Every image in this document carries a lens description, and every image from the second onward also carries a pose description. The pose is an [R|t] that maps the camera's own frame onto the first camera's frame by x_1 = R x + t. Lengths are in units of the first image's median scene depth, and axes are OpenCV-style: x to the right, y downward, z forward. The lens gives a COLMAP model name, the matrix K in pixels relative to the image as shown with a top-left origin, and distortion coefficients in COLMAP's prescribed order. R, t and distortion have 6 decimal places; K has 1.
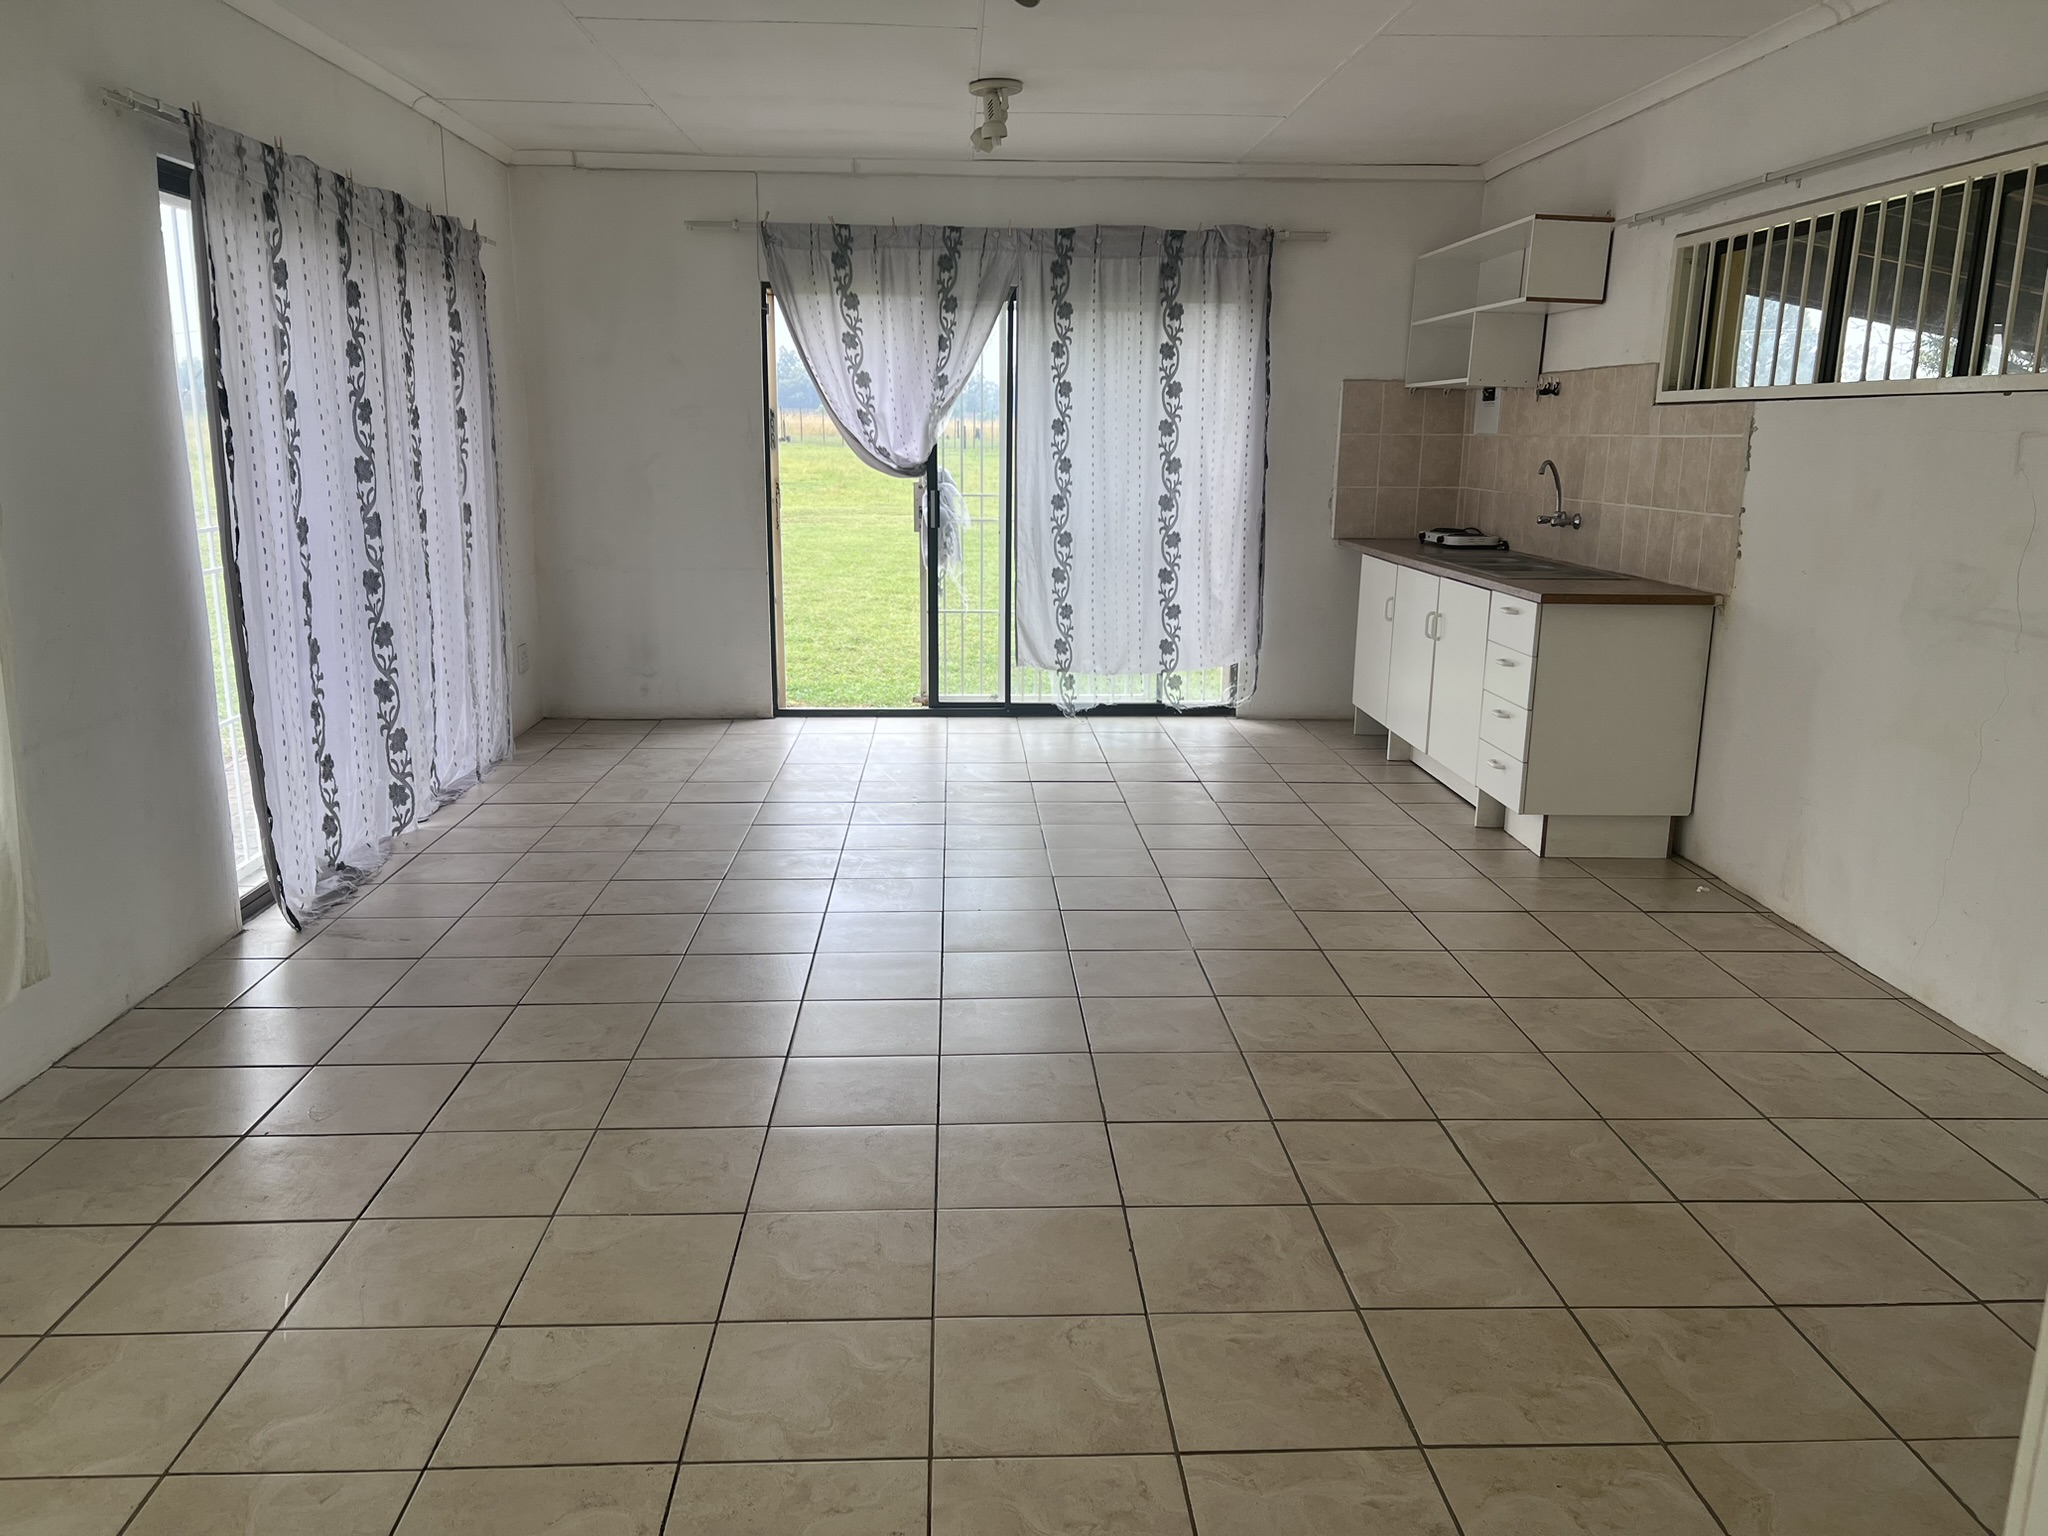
lens RADIAL K [[1544.3, 0, 1024.0], [0, 1544.3, 768.0], [0, 0, 1]] dist [0.070200, -0.079009]
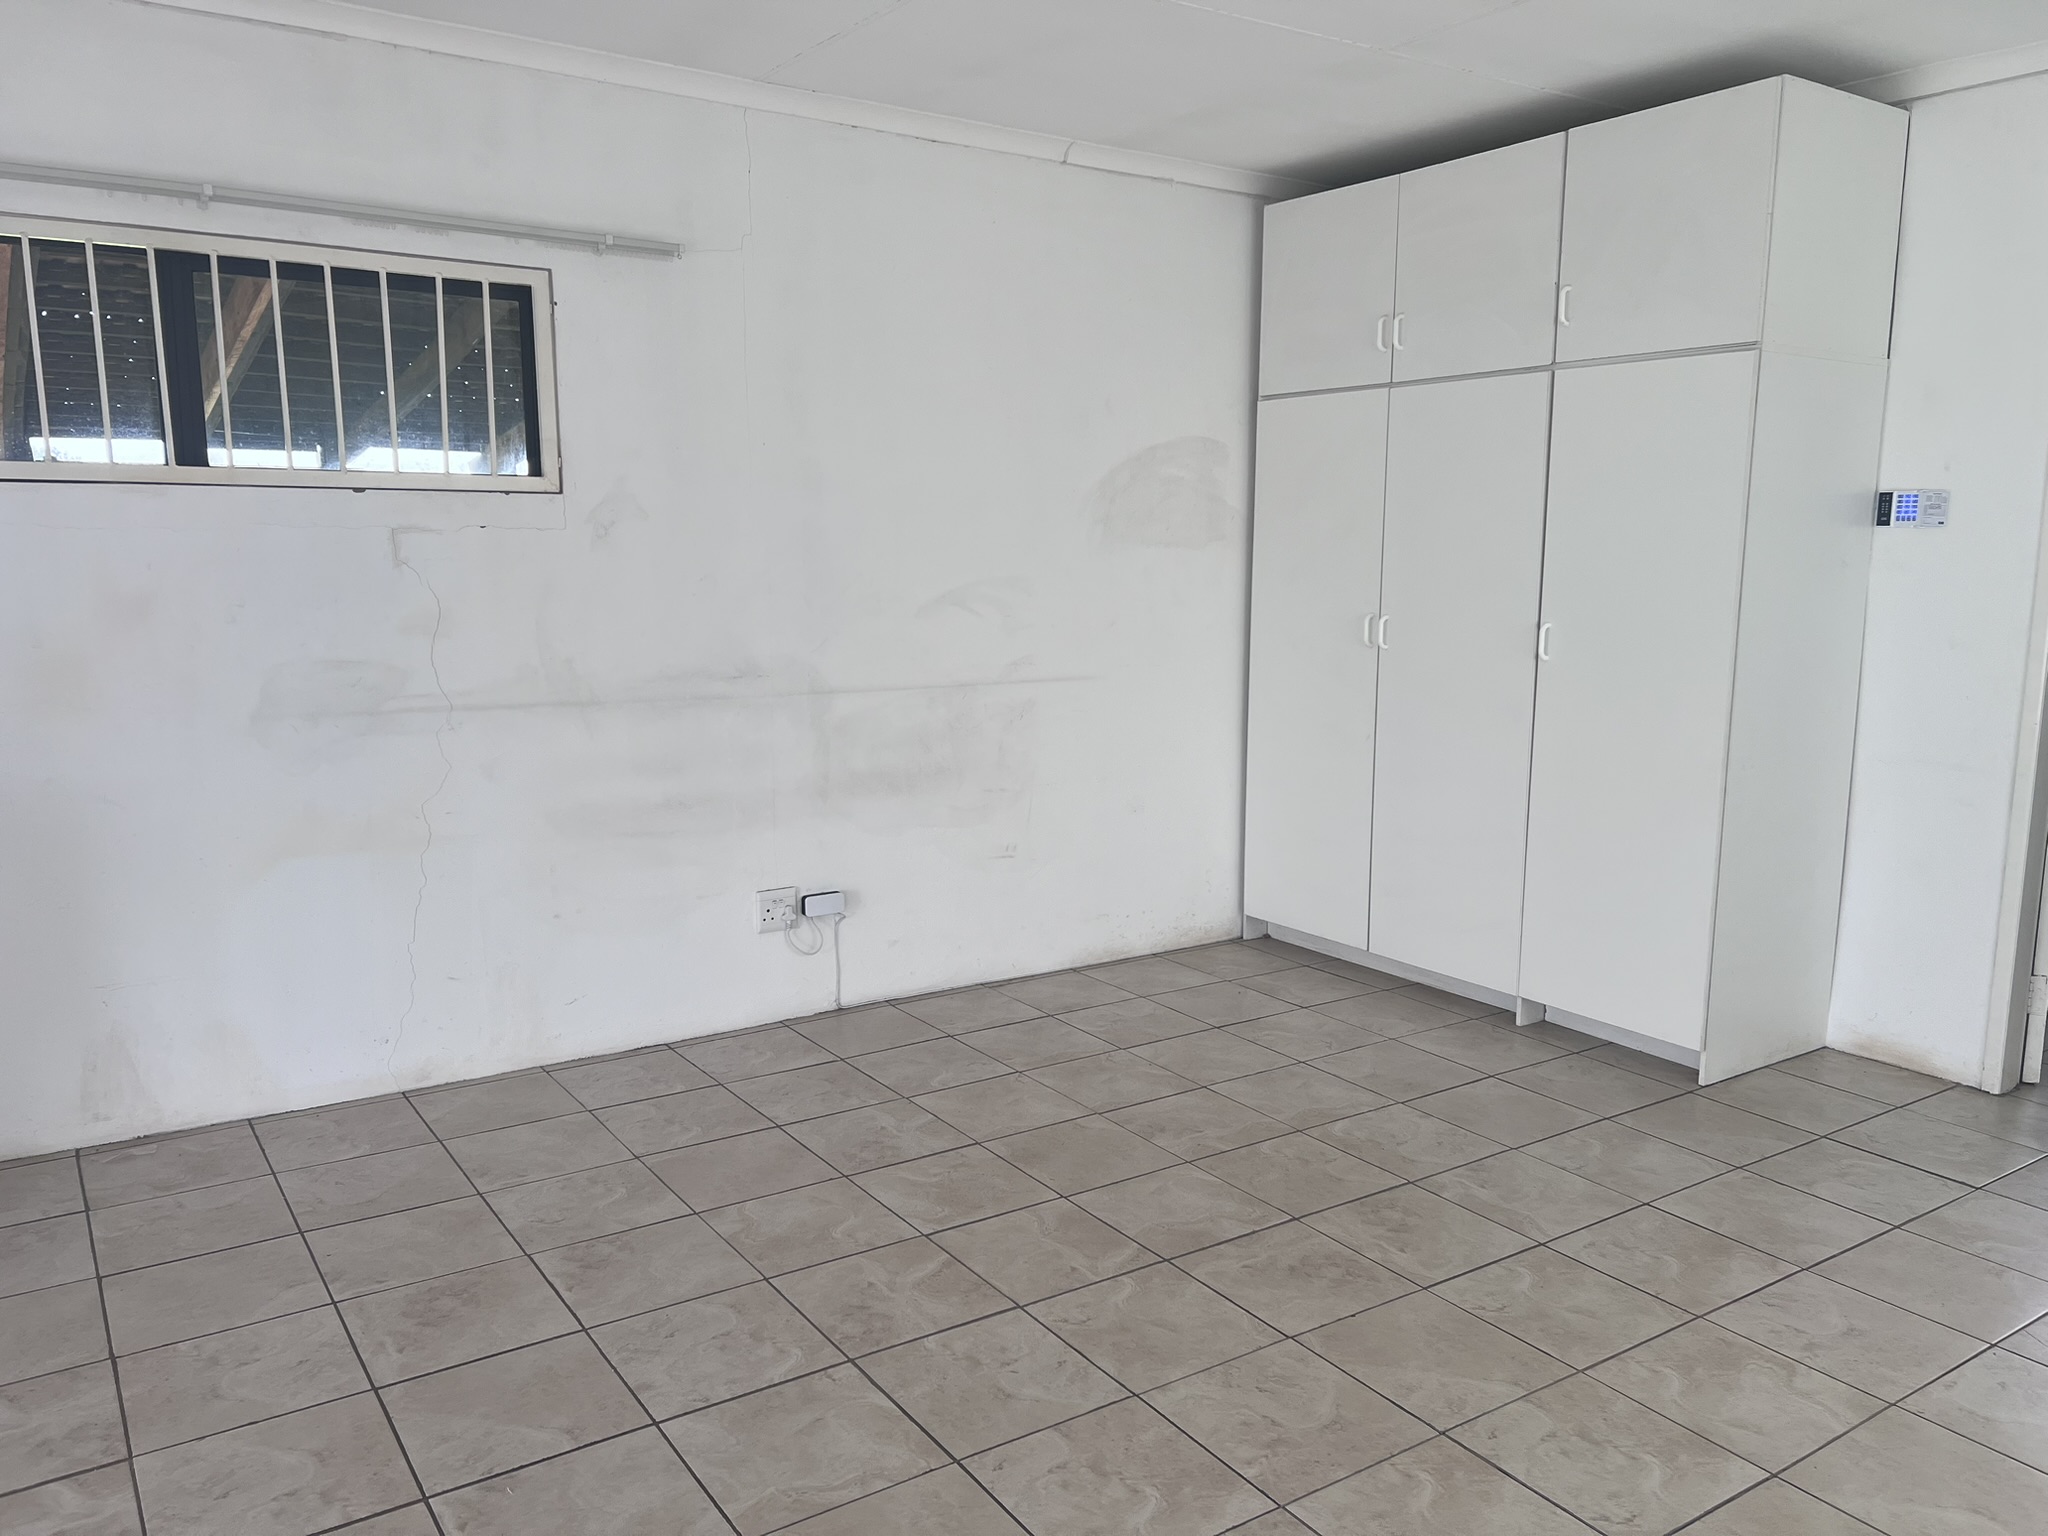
lens RADIAL K [[1544.3, 0, 1024.0], [0, 1544.3, 768.0], [0, 0, 1]] dist [0.070200, -0.079009]
pose [[-0.521744, -0.142839, 0.841059, -0.503508], [0.170577, 0.948507, 0.266904, -0.278737], [-0.835875, 0.282721, -0.470513, 1.227972]]
